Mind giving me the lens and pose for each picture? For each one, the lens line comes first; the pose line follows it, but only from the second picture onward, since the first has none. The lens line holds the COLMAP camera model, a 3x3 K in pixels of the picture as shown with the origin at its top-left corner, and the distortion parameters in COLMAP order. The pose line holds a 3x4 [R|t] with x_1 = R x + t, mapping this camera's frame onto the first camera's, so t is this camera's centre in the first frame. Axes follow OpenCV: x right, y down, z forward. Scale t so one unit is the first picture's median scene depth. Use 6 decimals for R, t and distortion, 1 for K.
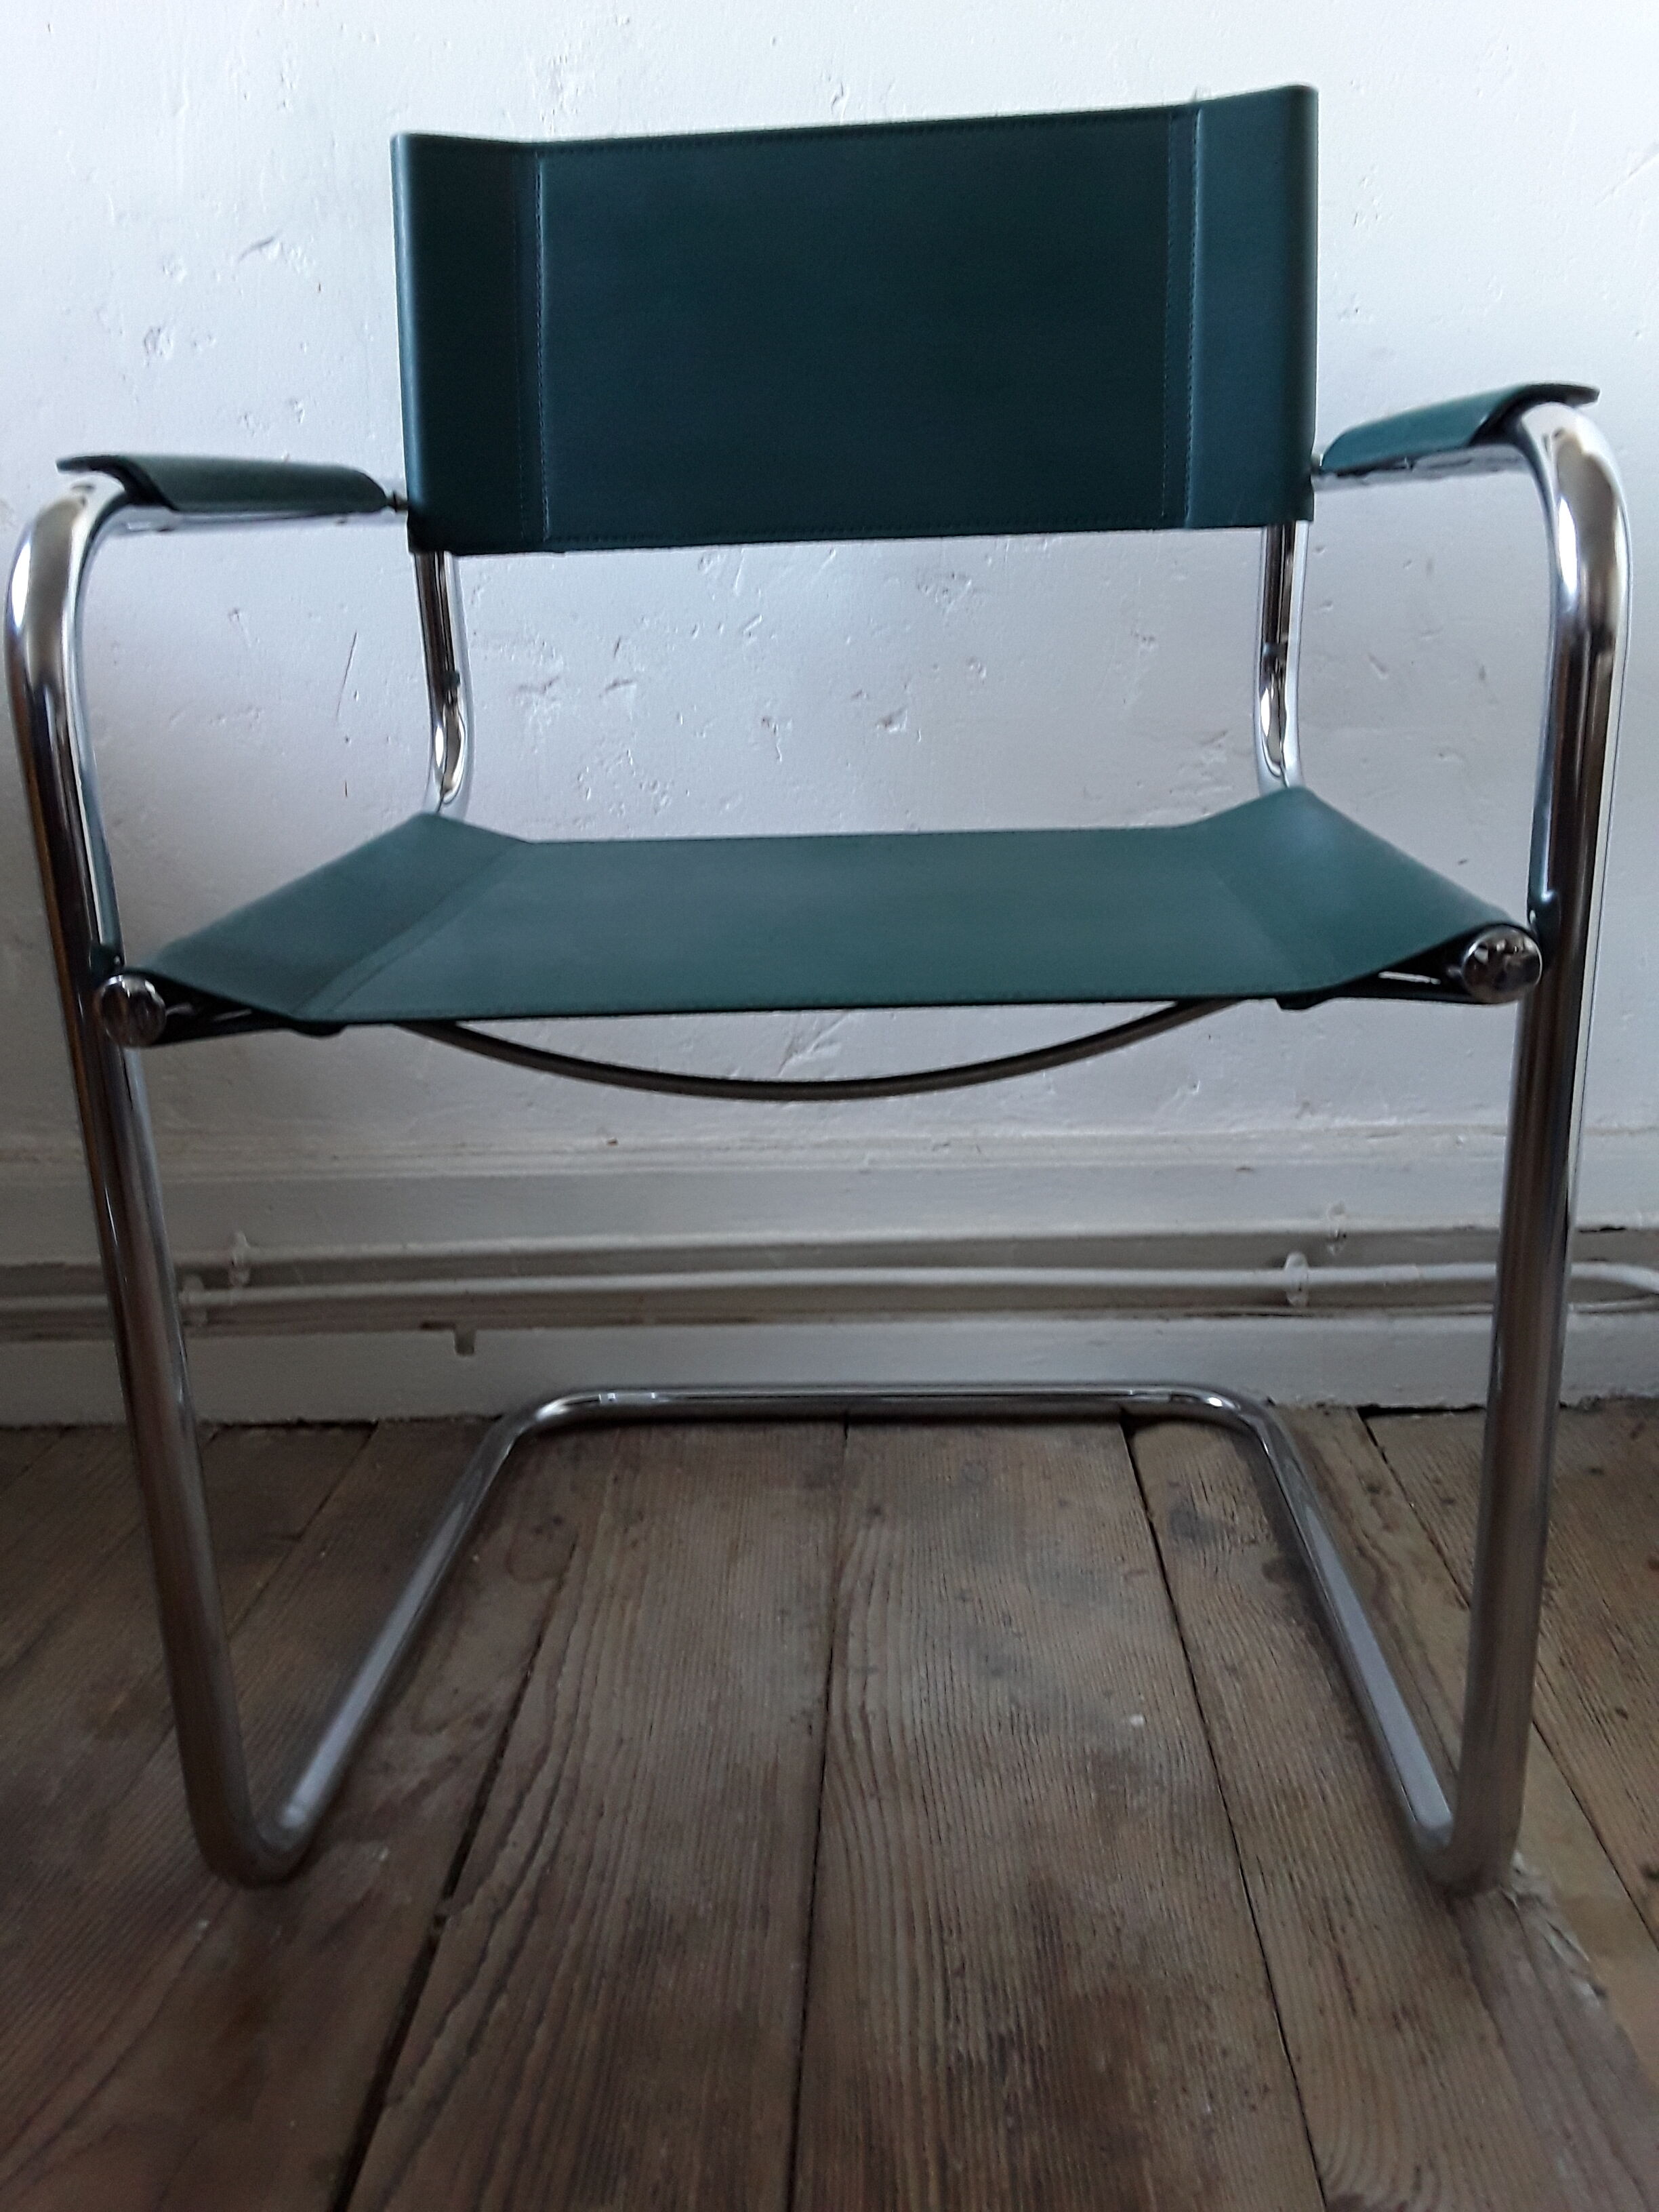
lens RADIAL K [[1822.0, 0, 836.8], [0, 1822.0, 1054.6], [0, 0, 1]] dist [0.078182, -0.099685]
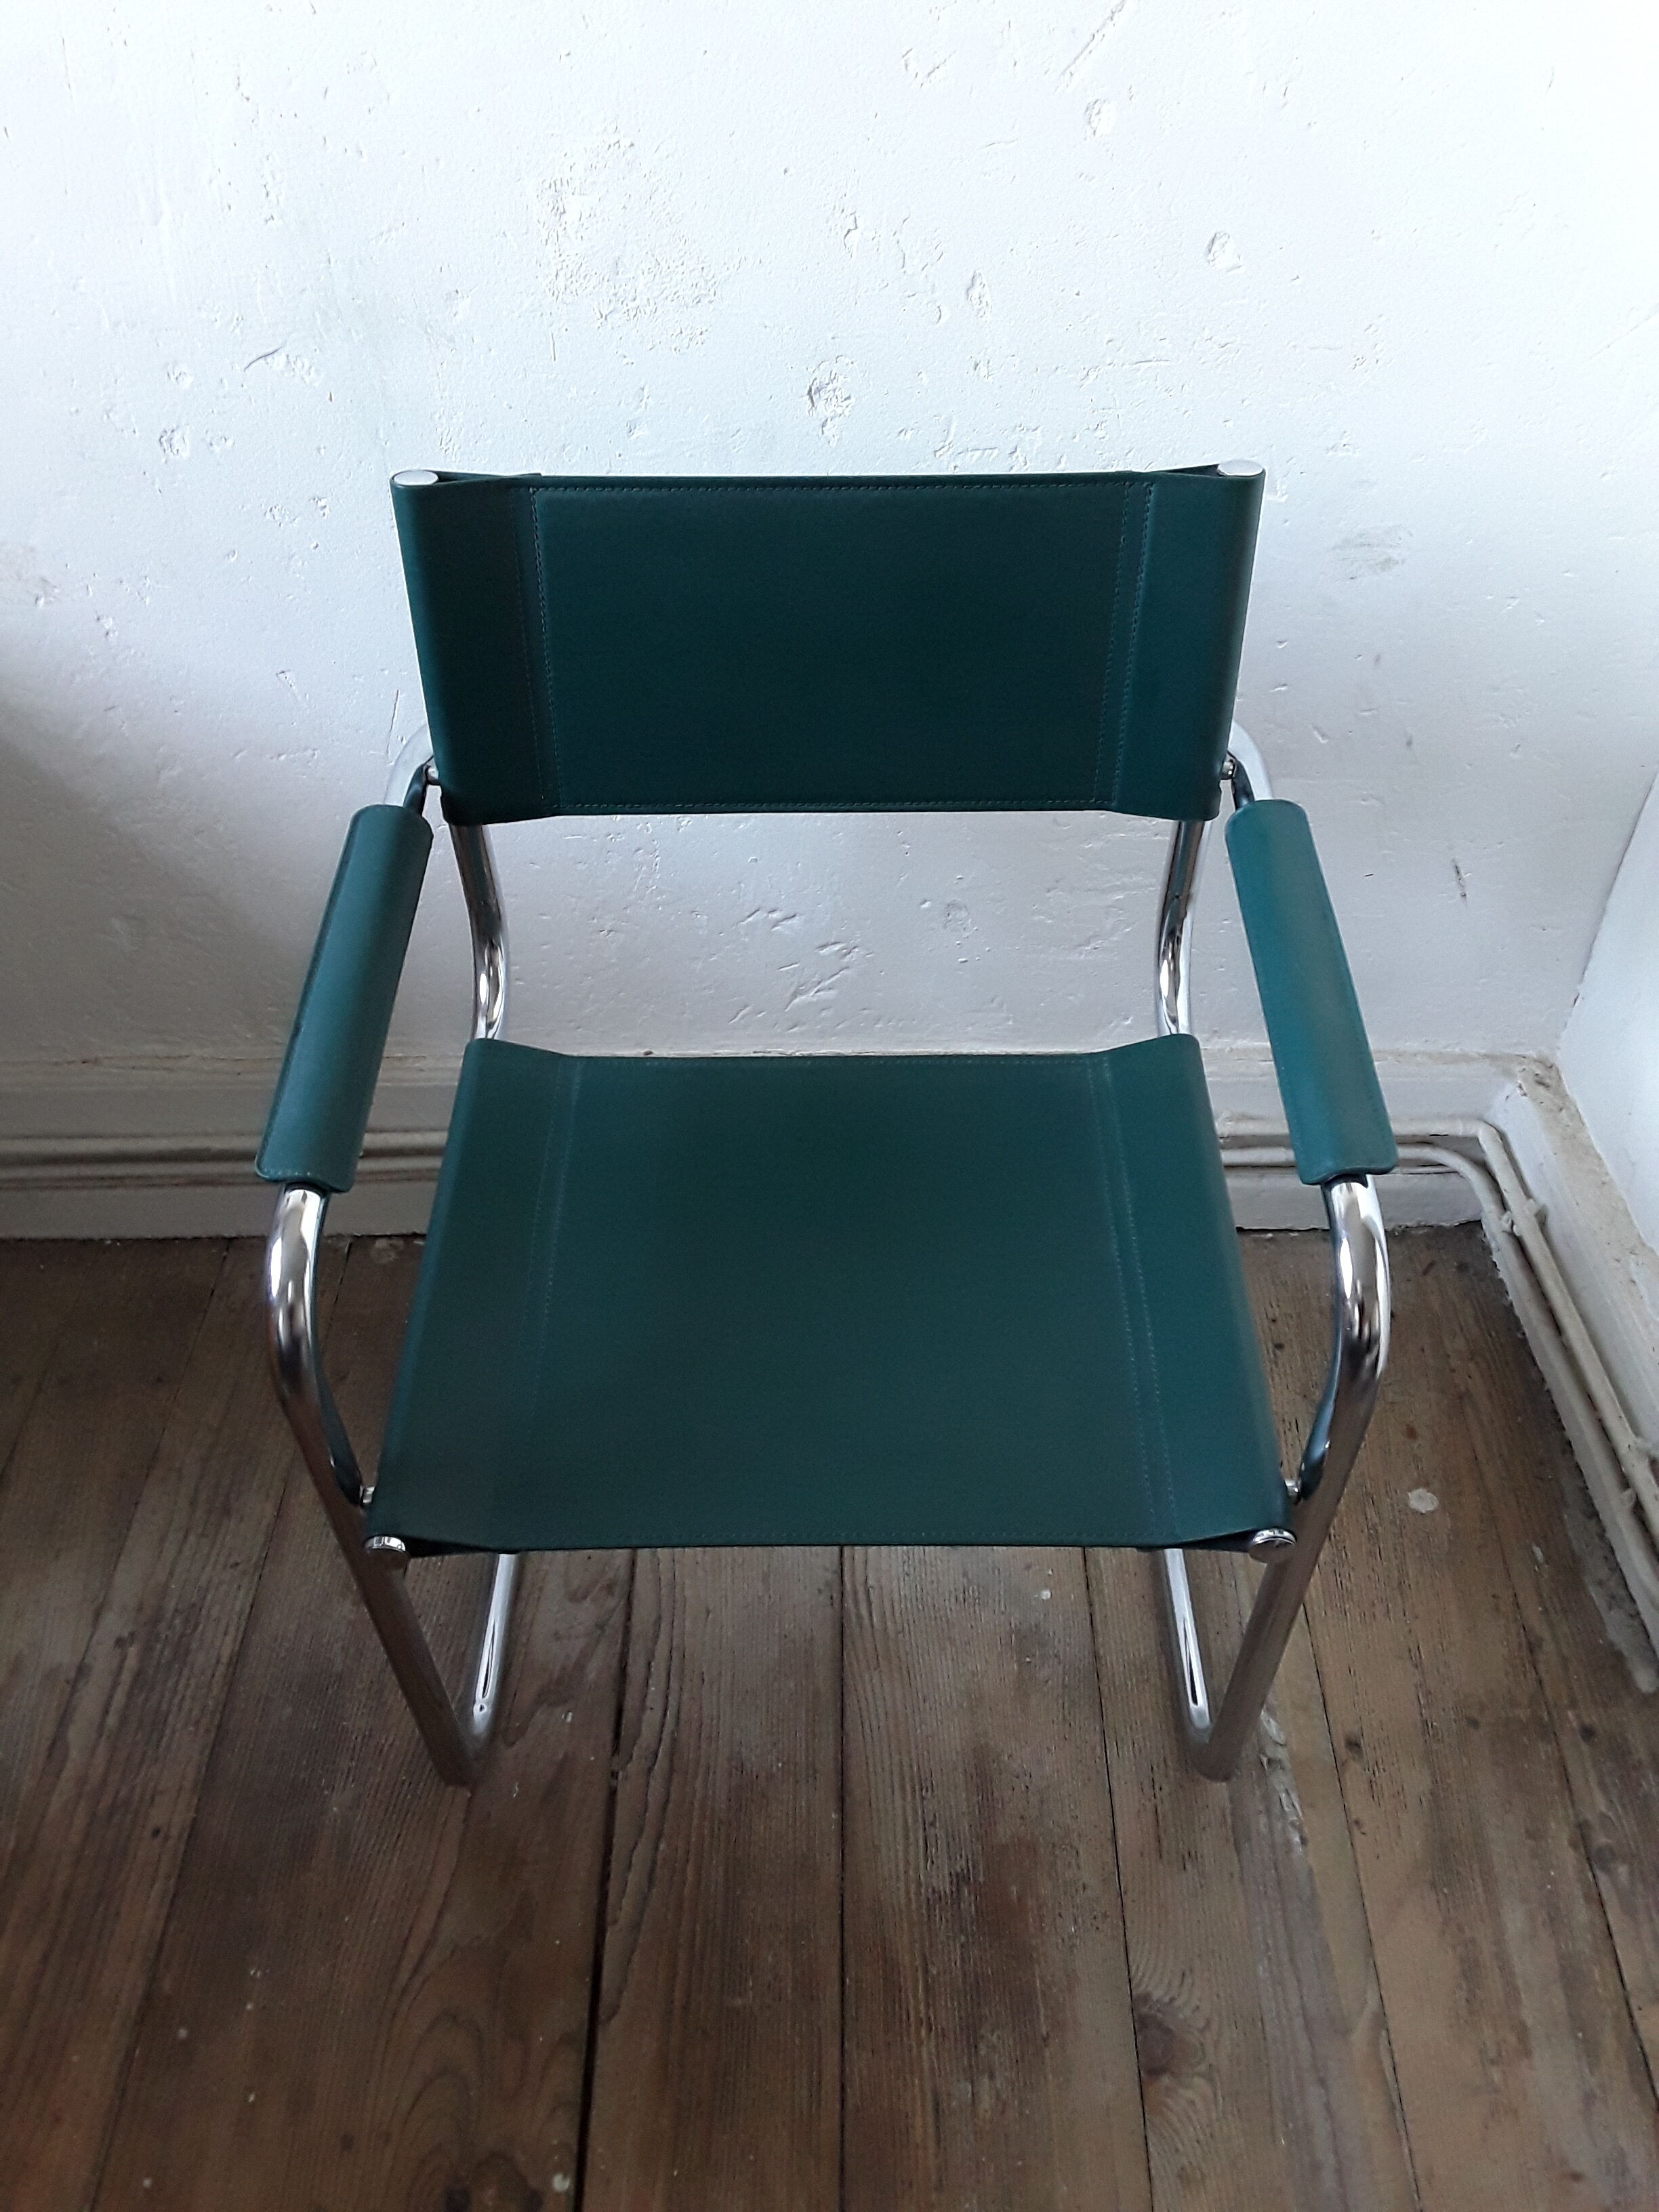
lens RADIAL K [[1822.0, 0, 834.0], [0, 1822.0, 1059.2], [0, 0, 1]] dist [0.078182, -0.099685]
pose [[0.999097, -0.014991, 0.039751, -0.061514], [-0.007476, 0.859027, 0.511876, -0.736873], [-0.041820, -0.511711, 0.858139, -0.065751]]
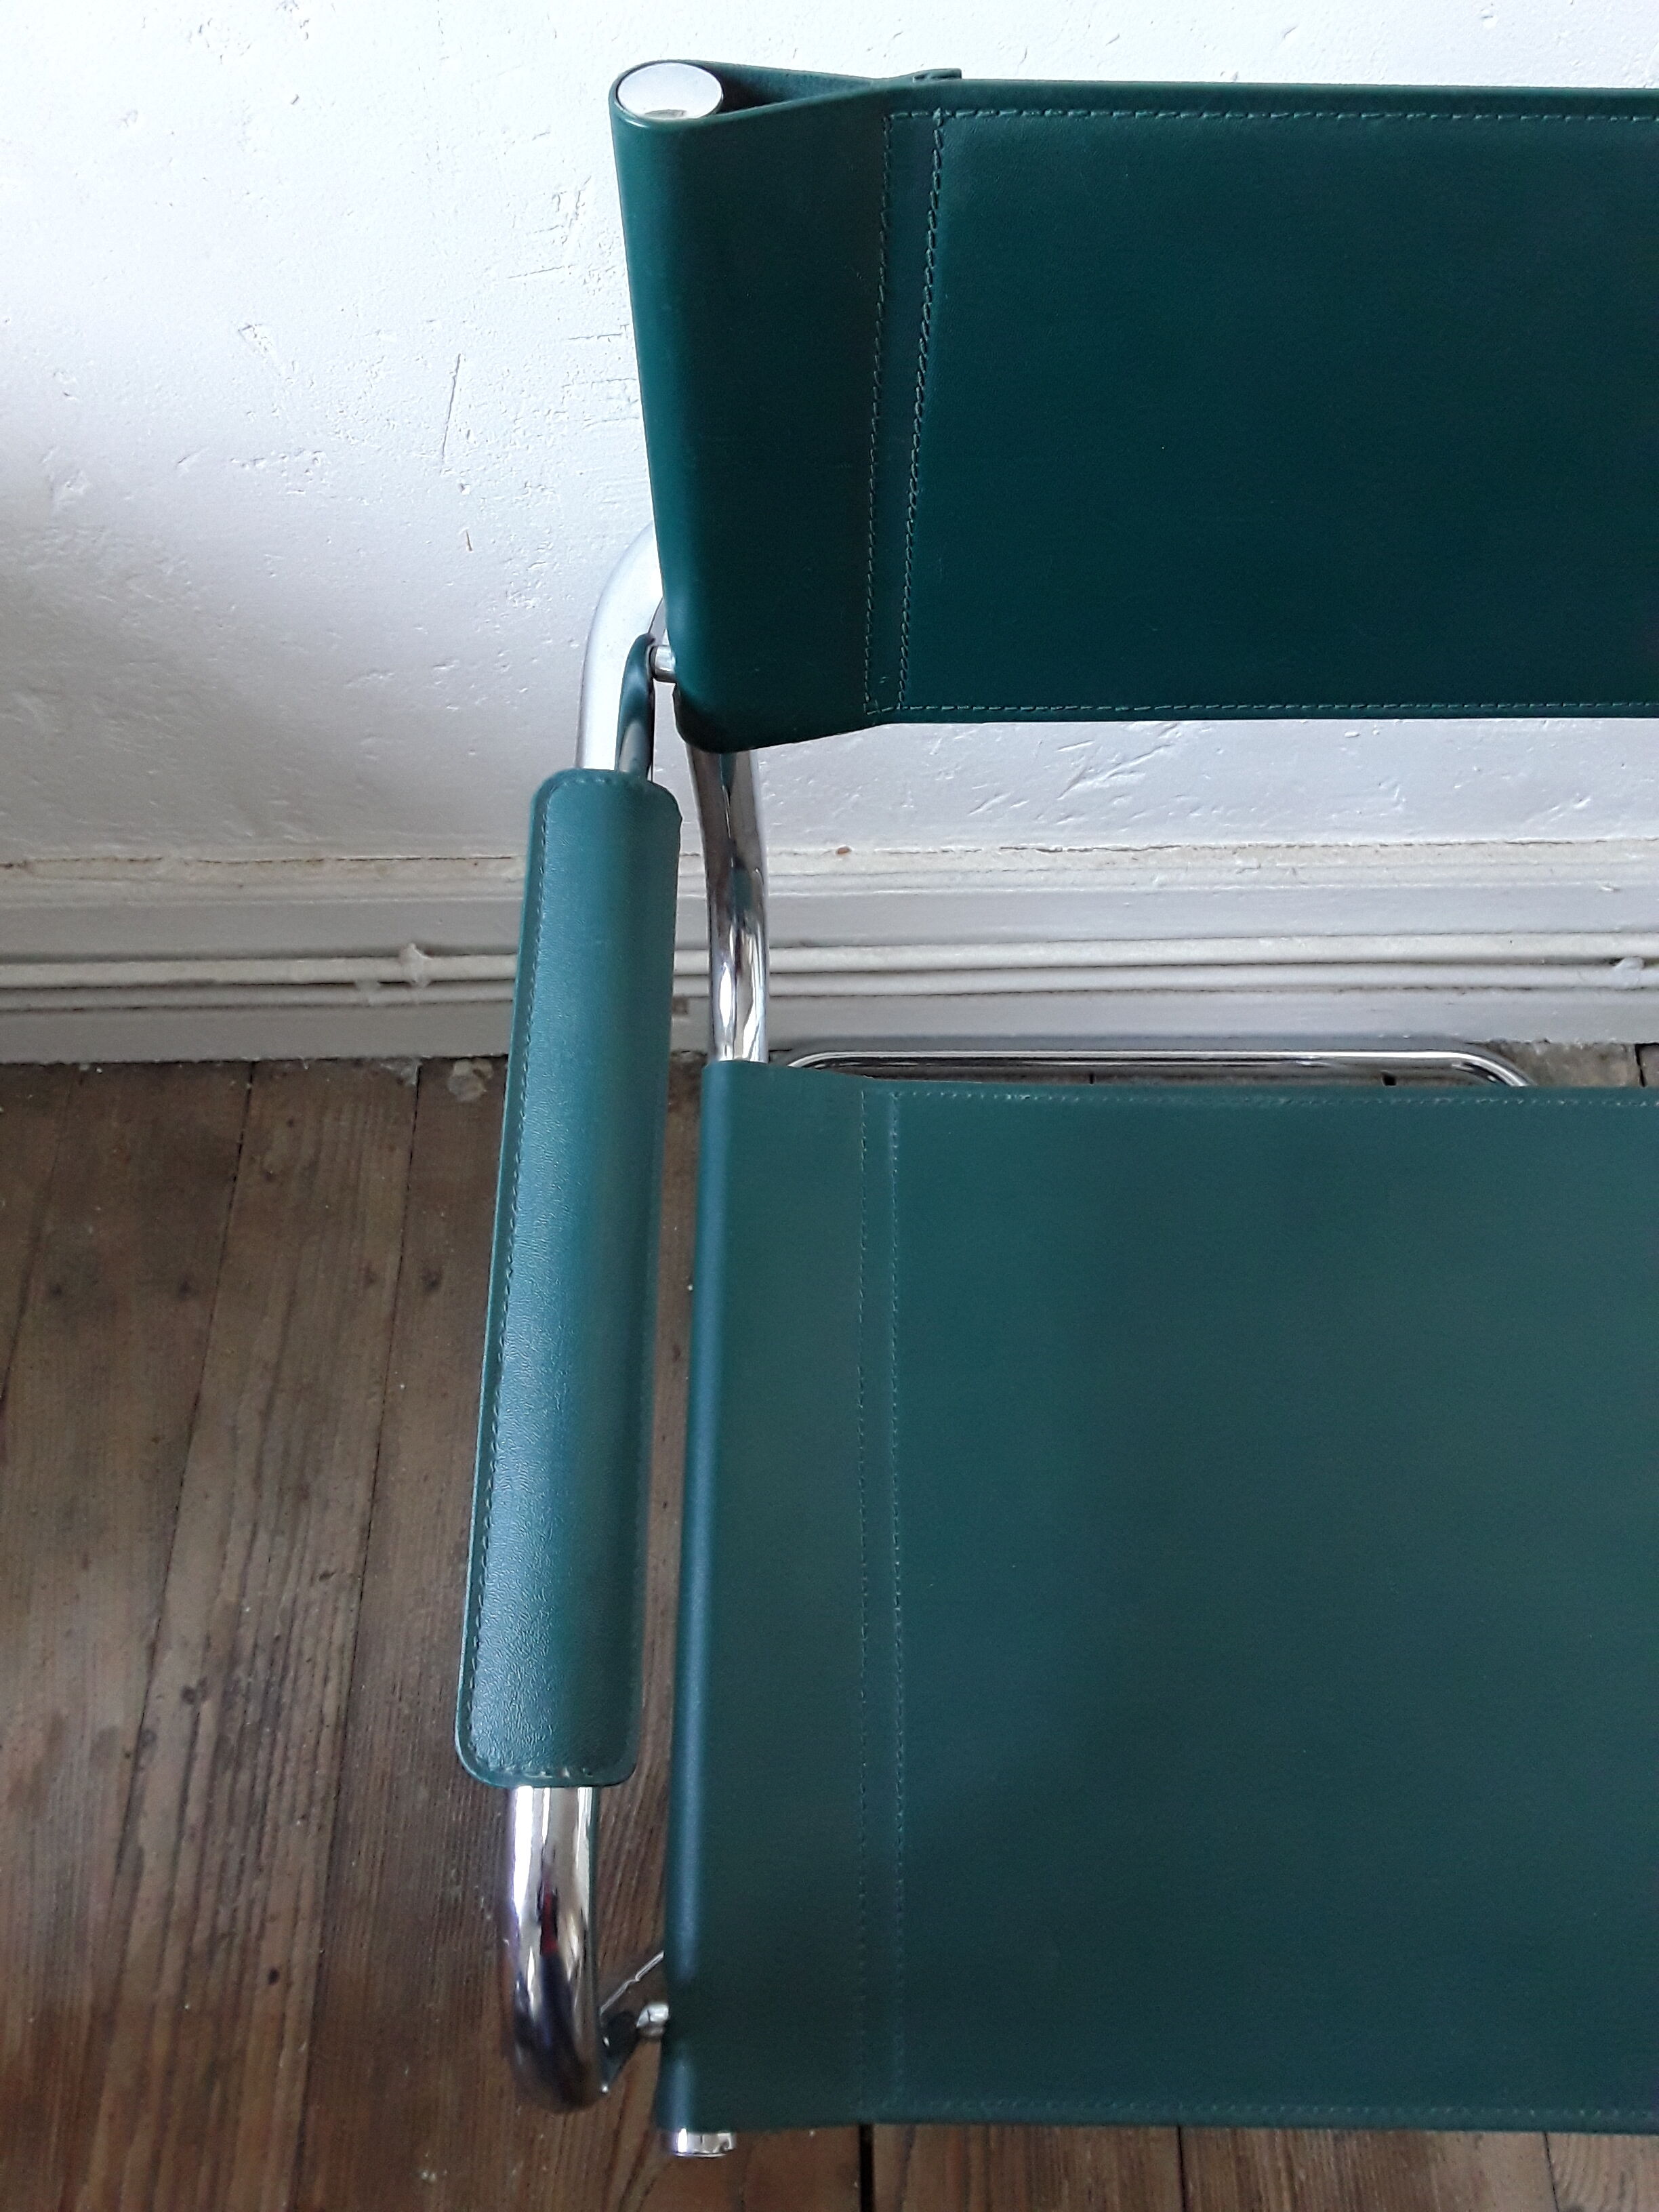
lens RADIAL K [[1822.0, 0, 825.6], [0, 1822.0, 1088.0], [0, 0, 1]] dist [0.078182, -0.099685]
pose [[0.998736, -0.037397, 0.033594, -0.210029], [-0.003535, 0.614378, 0.789004, -0.685605], [-0.050146, -0.788125, 0.613469, 0.534604]]
